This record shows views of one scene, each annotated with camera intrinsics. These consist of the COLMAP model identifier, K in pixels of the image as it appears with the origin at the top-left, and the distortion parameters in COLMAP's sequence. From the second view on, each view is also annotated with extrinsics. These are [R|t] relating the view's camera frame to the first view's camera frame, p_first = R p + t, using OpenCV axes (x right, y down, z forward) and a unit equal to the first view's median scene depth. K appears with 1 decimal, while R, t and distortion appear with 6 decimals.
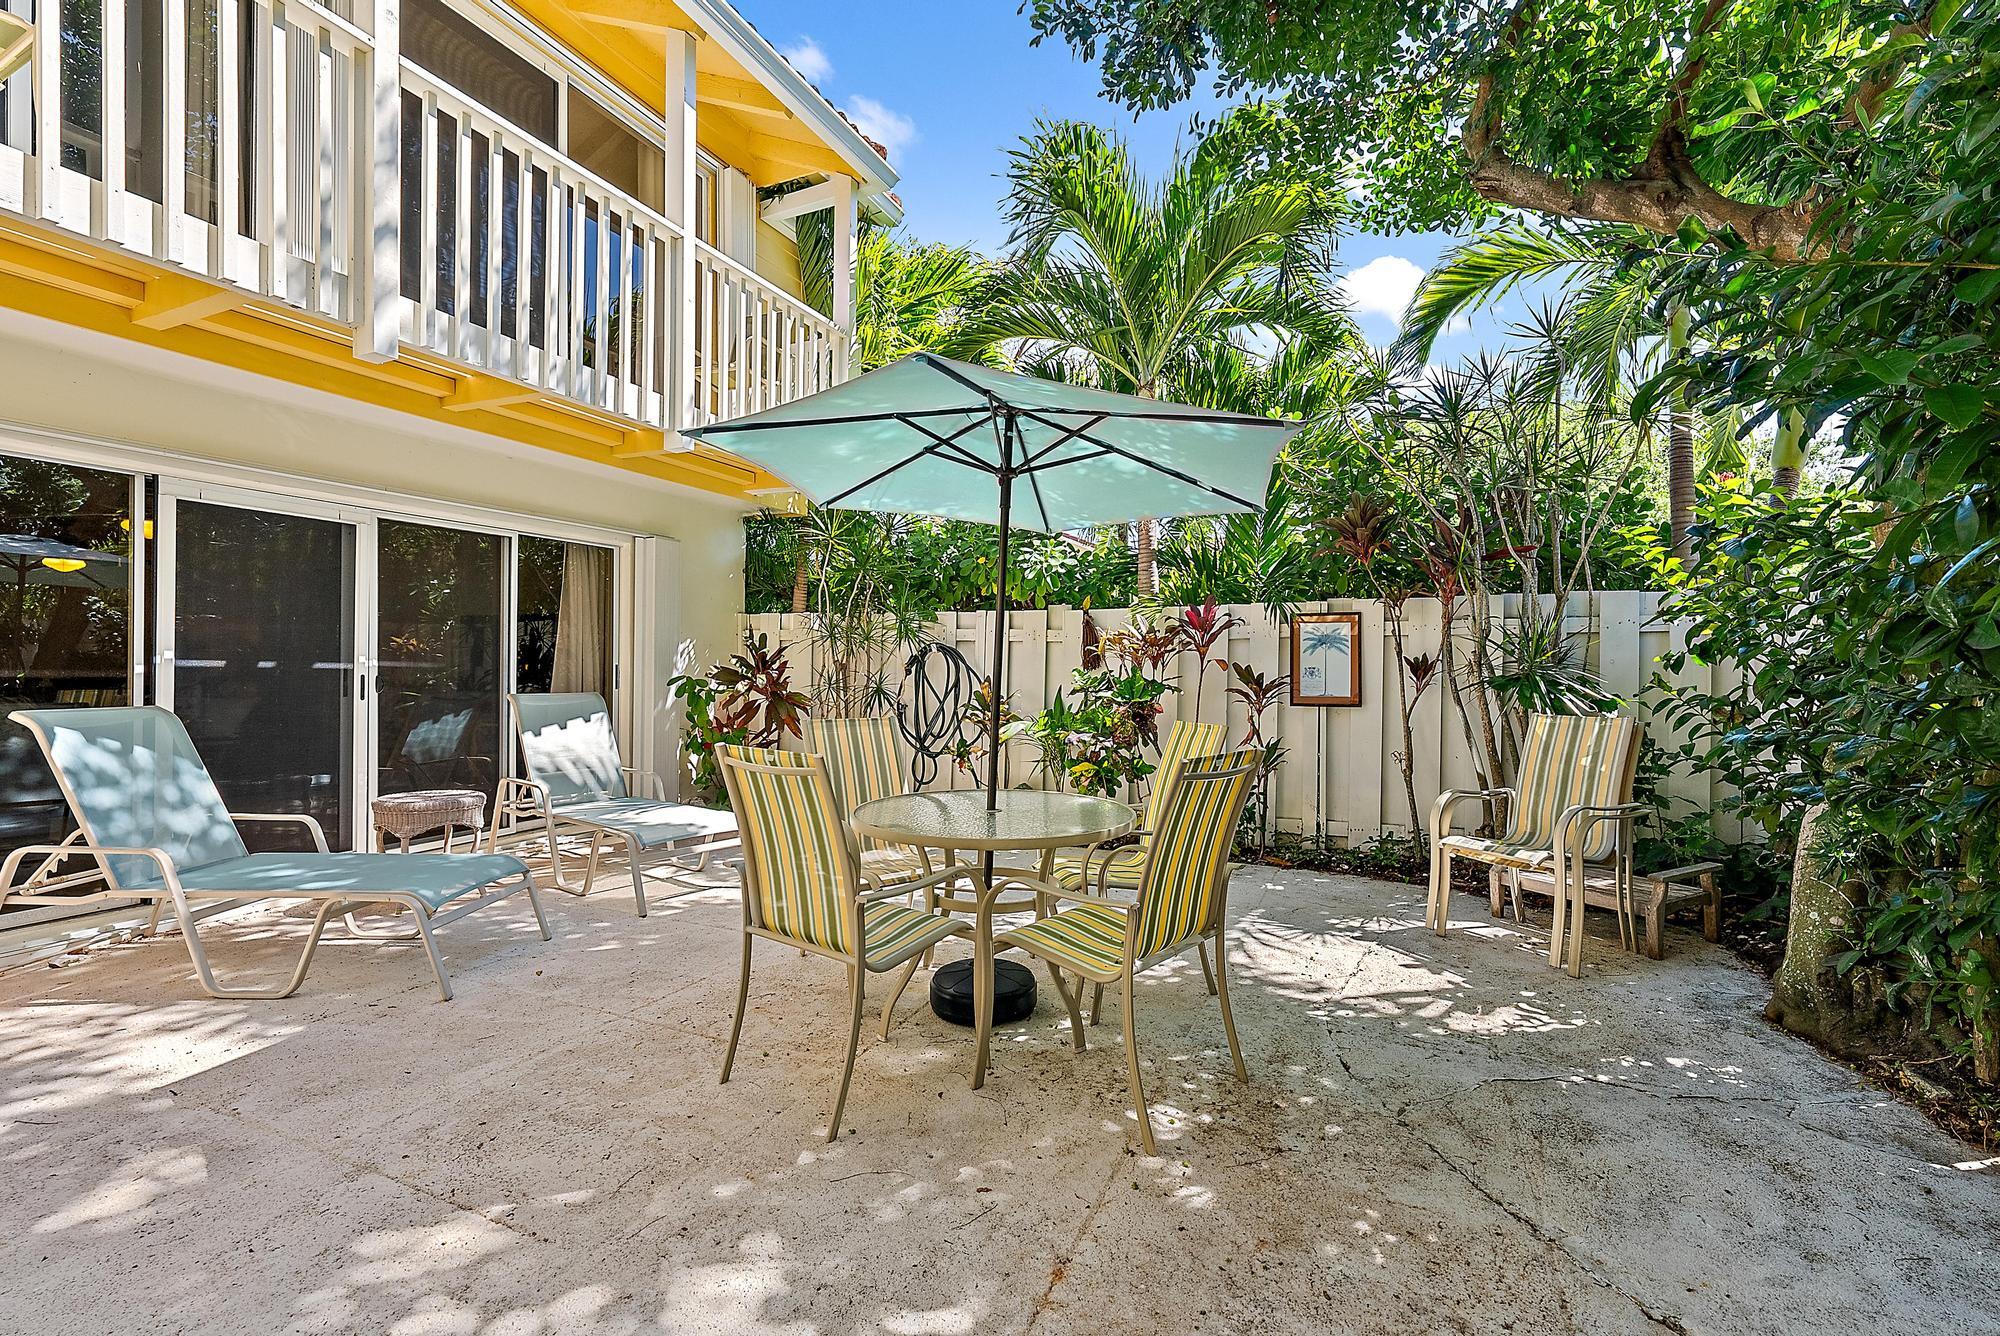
lens RADIAL K [[852.7, 0, 1000.0], [0, 852.7, 668.0], [0, 0, 1]] dist [0.001805, 0.000462]
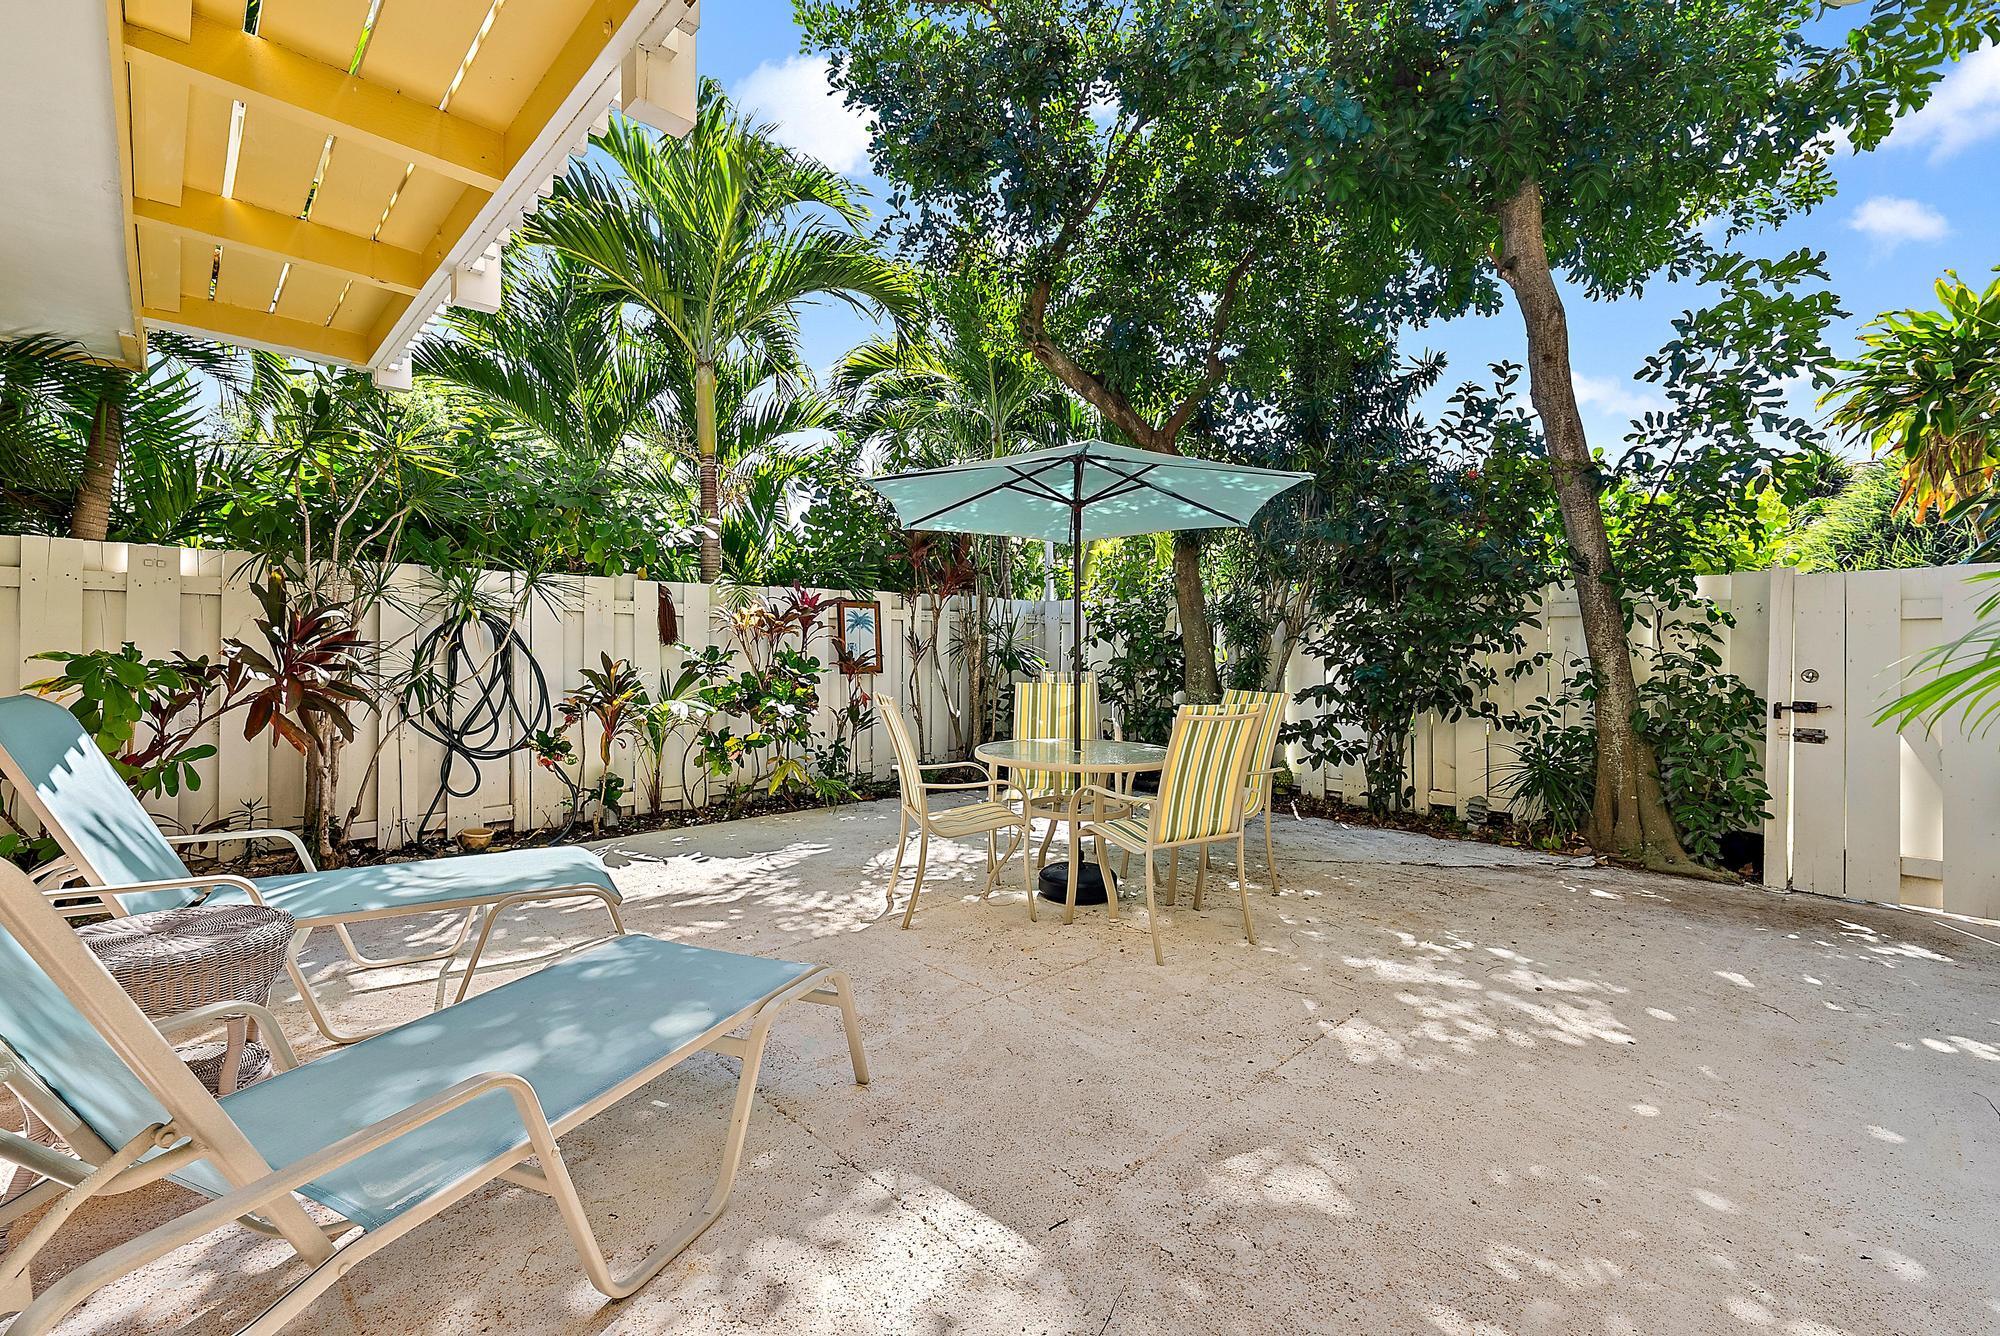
lens RADIAL K [[856.2, 0, 1000.0], [0, 856.2, 668.0], [0, 0, 1]] dist [0.000115, -0.000008]
pose [[0.348921, -0.020187, 0.936935, -1.592209], [-0.016436, 0.999482, 0.027655, -0.004191], [-0.937008, -0.025049, 0.348409, 0.763718]]
